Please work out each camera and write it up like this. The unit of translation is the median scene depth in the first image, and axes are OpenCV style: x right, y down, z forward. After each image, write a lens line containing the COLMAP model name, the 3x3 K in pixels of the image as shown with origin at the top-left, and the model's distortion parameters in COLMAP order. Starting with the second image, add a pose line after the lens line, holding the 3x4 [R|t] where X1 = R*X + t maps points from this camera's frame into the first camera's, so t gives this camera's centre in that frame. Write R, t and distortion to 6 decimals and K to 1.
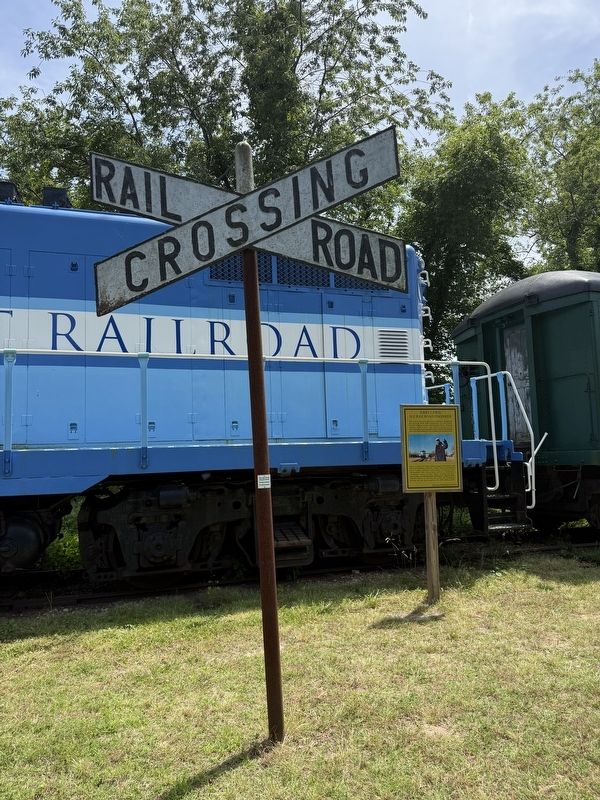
lens RADIAL K [[562.7, 0, 298.4], [0, 562.7, 398.5], [0, 0, 1]] dist [0.031665, -0.000107]
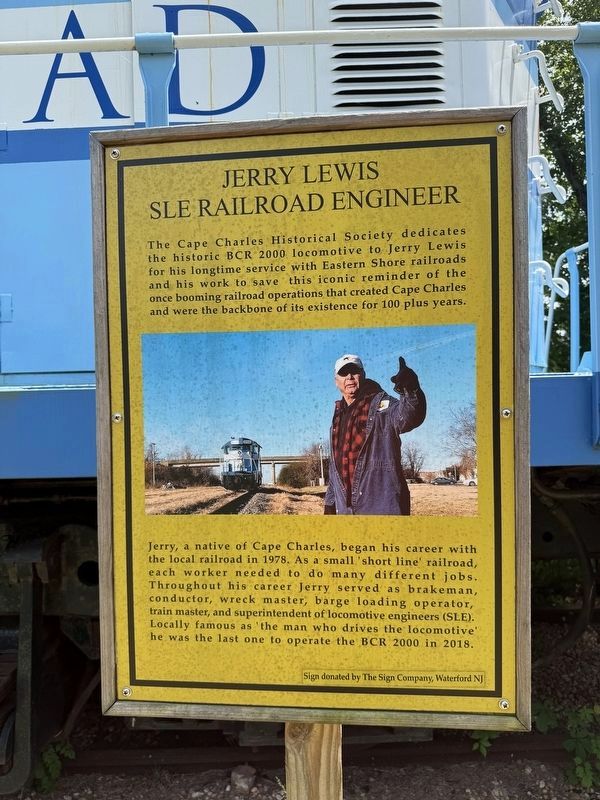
lens RADIAL K [[562.7, 0, 302.1], [0, 562.7, 400.9], [0, 0, 1]] dist [0.031665, -0.000107]
pose [[0.951689, 0.001314, -0.307059, 0.280668], [0.036431, 0.992445, 0.117161, 0.064997], [0.304893, -0.122687, 0.944451, 0.862957]]
